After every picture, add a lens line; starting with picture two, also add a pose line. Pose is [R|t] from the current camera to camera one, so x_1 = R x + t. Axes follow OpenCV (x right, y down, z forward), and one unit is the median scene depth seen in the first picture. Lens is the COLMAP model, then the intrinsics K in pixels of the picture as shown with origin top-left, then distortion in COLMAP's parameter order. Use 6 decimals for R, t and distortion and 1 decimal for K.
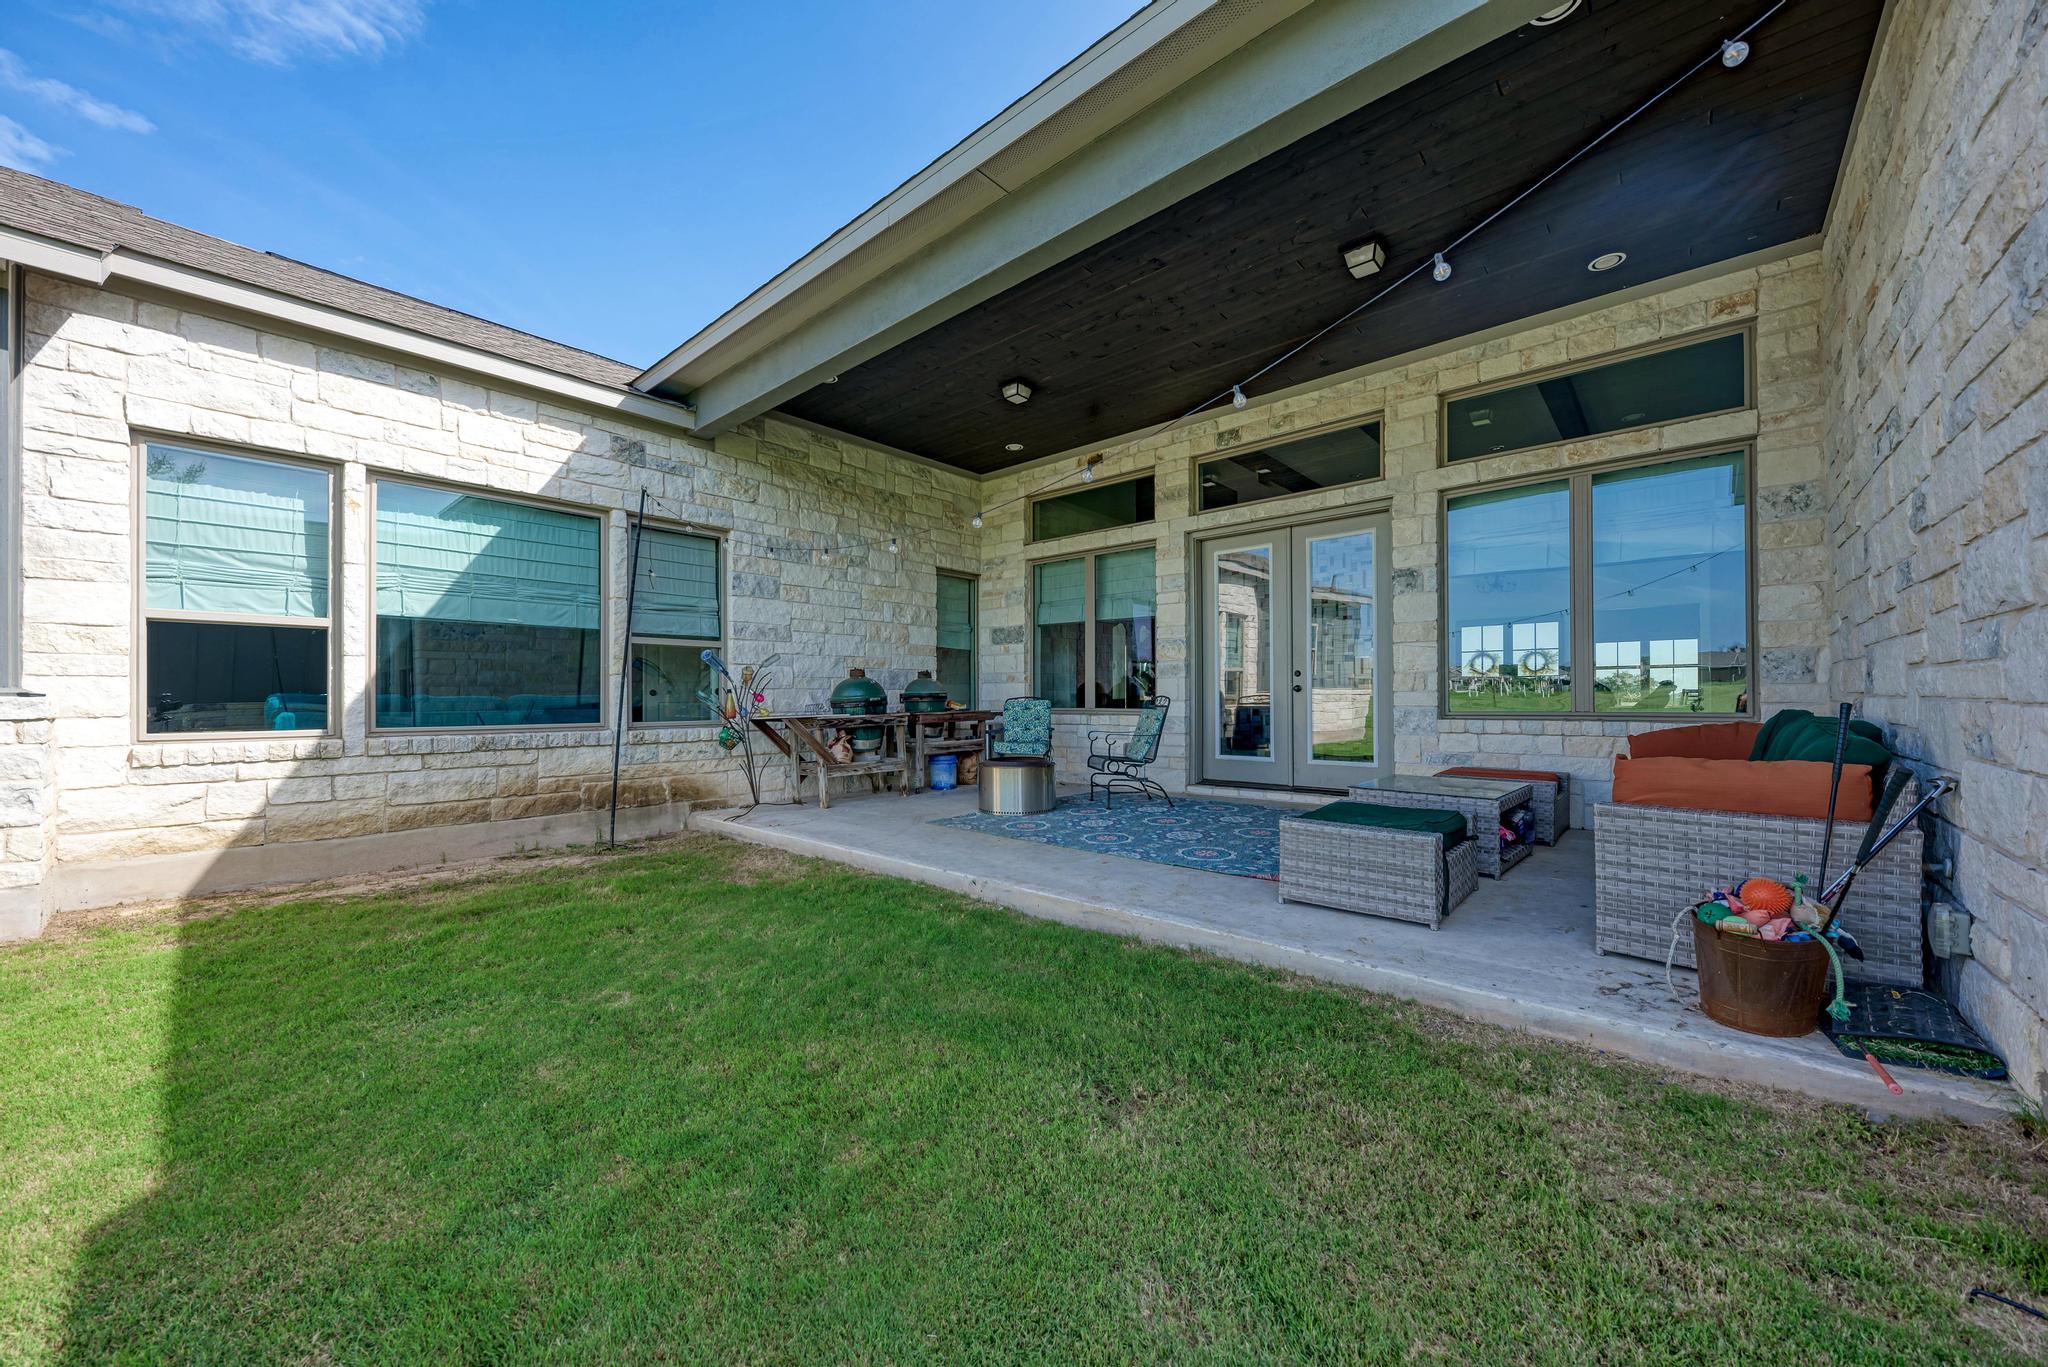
lens RADIAL K [[751.8, 0, 1023.3], [0, 751.8, 691.1], [0, 0, 1]] dist [-0.000012, 0.000000]
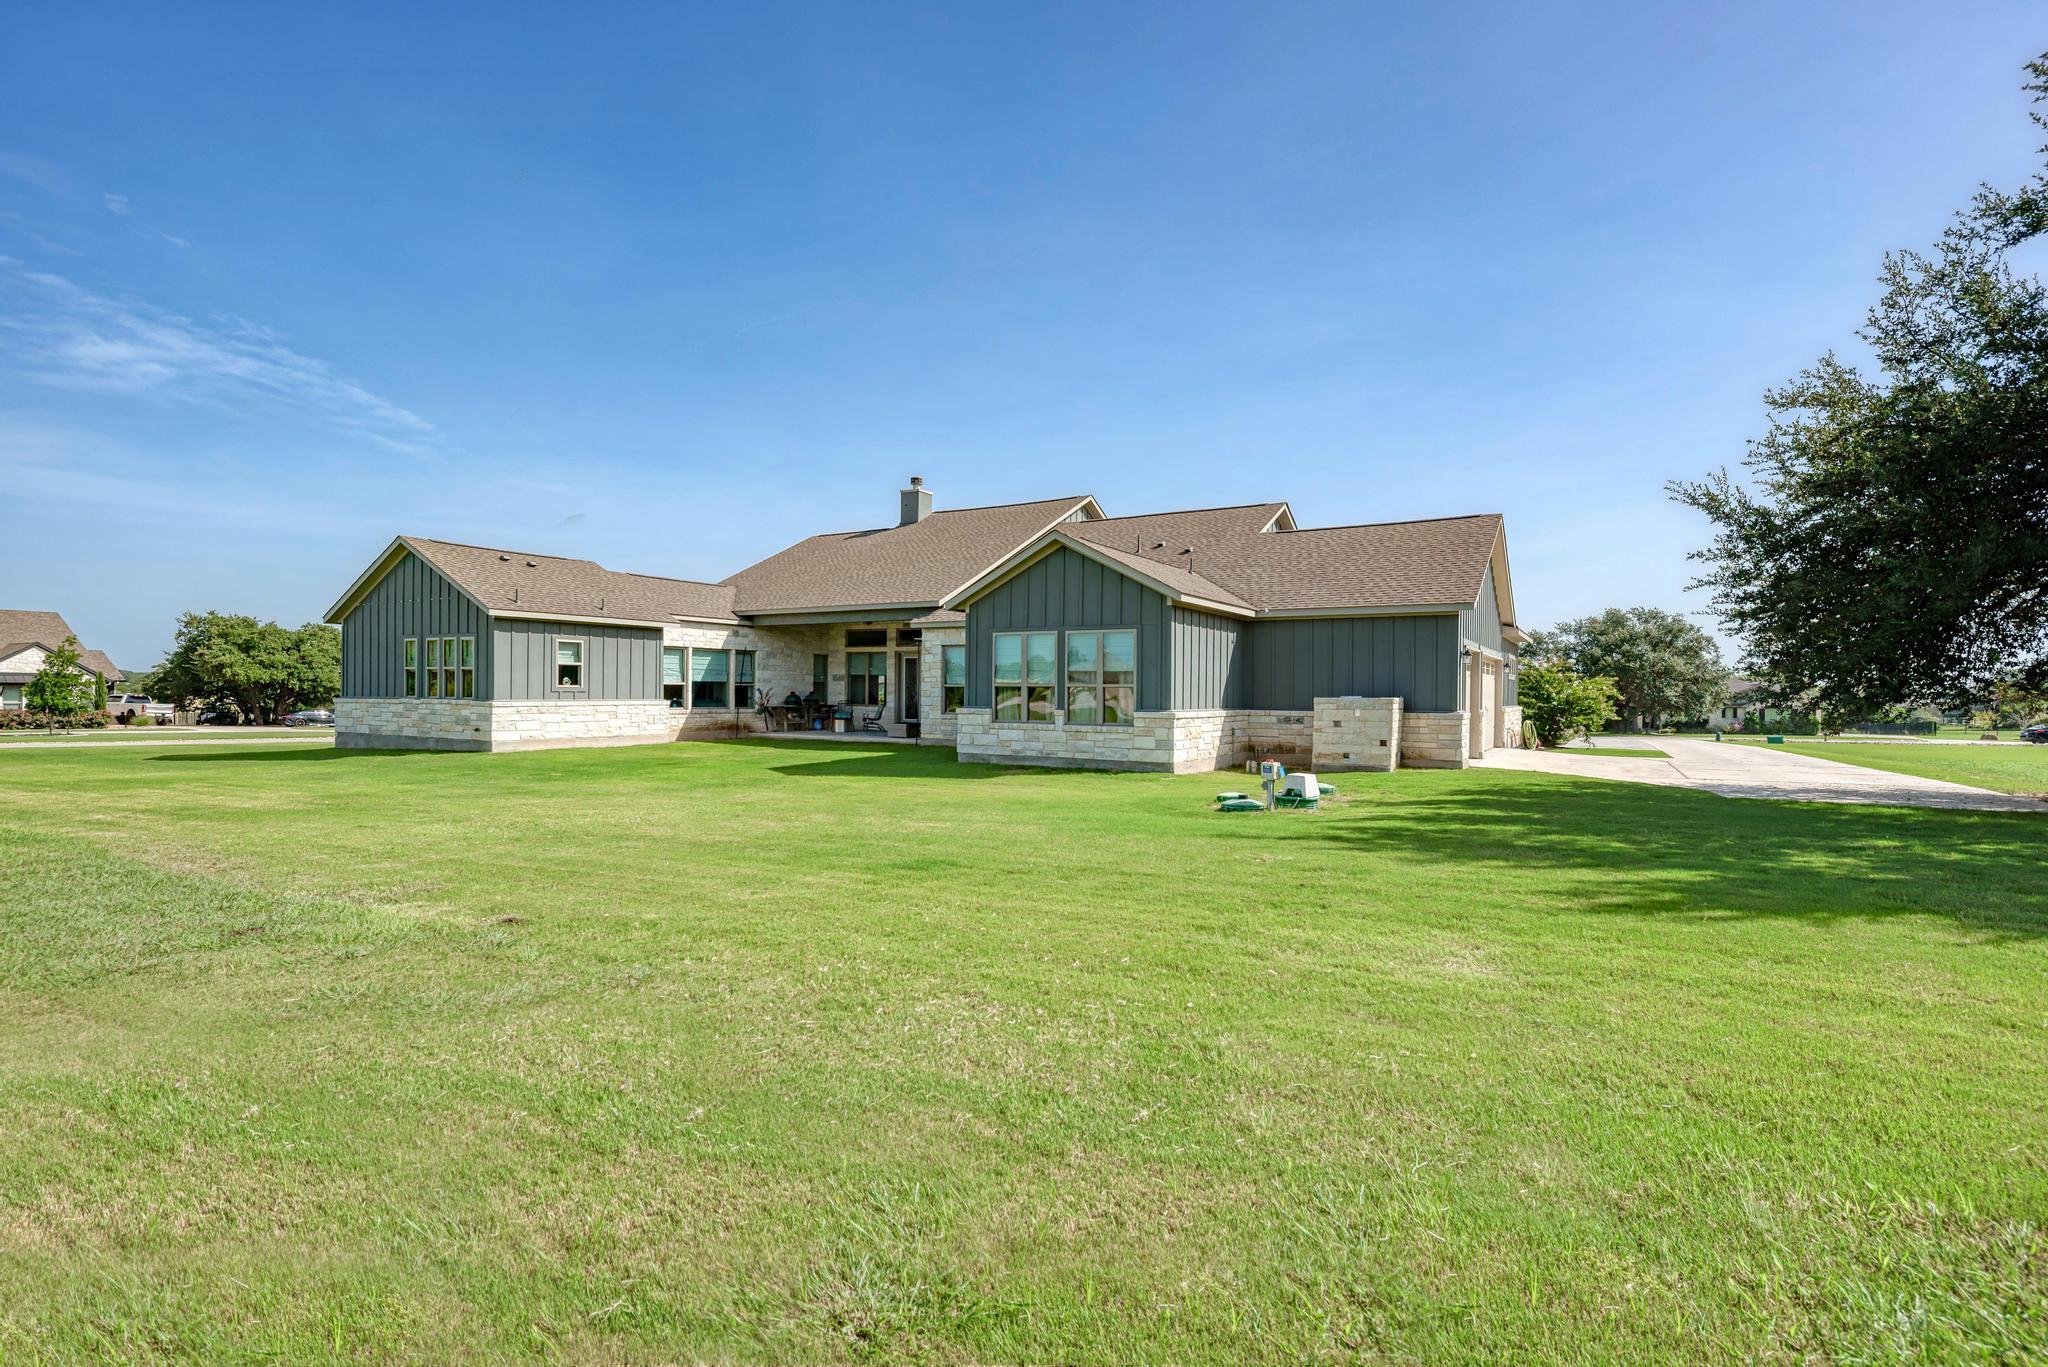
lens RADIAL K [[999.8, 0, 1027.7], [0, 999.8, 690.3], [0, 0, 1]] dist [0.000520, 0.000006]
pose [[0.982730, 0.010777, 0.184730, -0.019518], [-0.011791, 0.999921, 0.004391, -0.065796], [-0.184668, -0.006493, 0.982779, -3.460942]]
